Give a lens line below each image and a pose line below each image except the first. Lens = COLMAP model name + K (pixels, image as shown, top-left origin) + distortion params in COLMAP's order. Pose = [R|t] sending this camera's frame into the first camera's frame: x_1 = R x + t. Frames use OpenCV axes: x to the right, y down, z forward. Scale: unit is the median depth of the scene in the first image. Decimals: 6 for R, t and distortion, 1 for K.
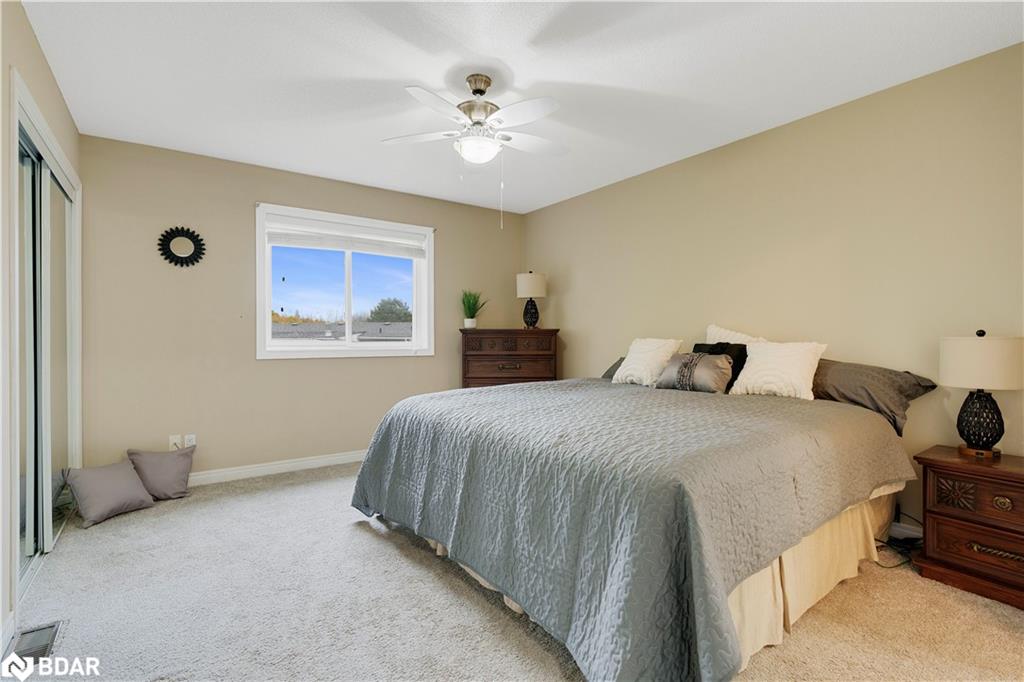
lens RADIAL K [[481.2, 0, 514.0], [0, 481.2, 339.9], [0, 0, 1]] dist [0.003449, 0.000137]
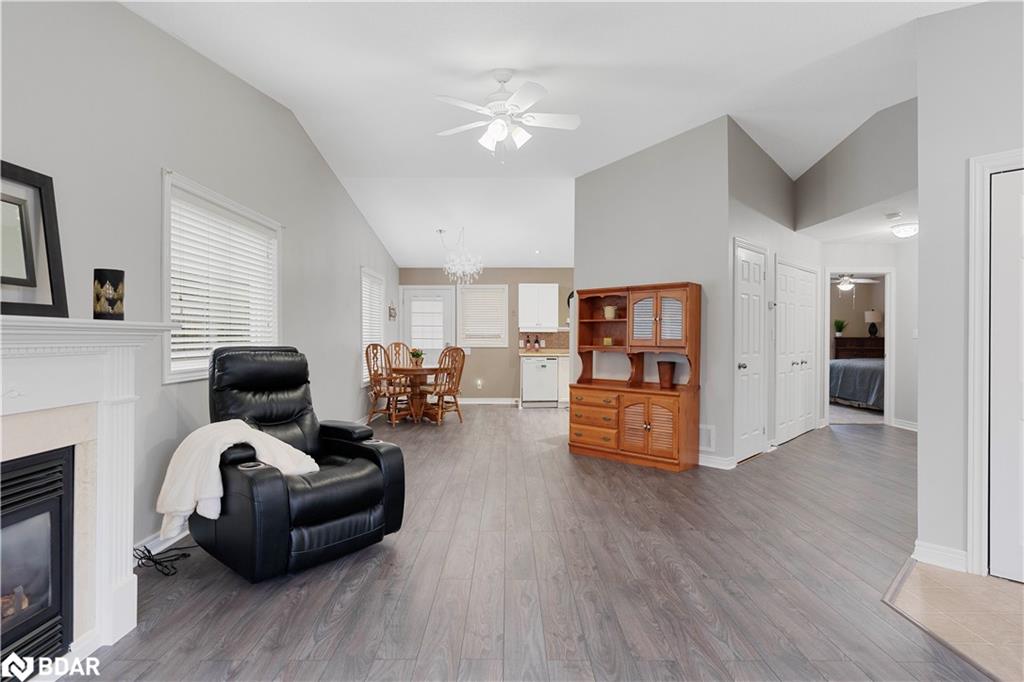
lens RADIAL K [[527.6, 0, 511.4], [0, 527.6, 335.8], [0, 0, 1]] dist [0.000539, 0.000048]
pose [[0.814062, 0.009475, -0.580700, 0.089431], [-0.013195, 0.999911, -0.002182, -0.003173], [0.580627, 0.009438, 0.814115, -1.820183]]
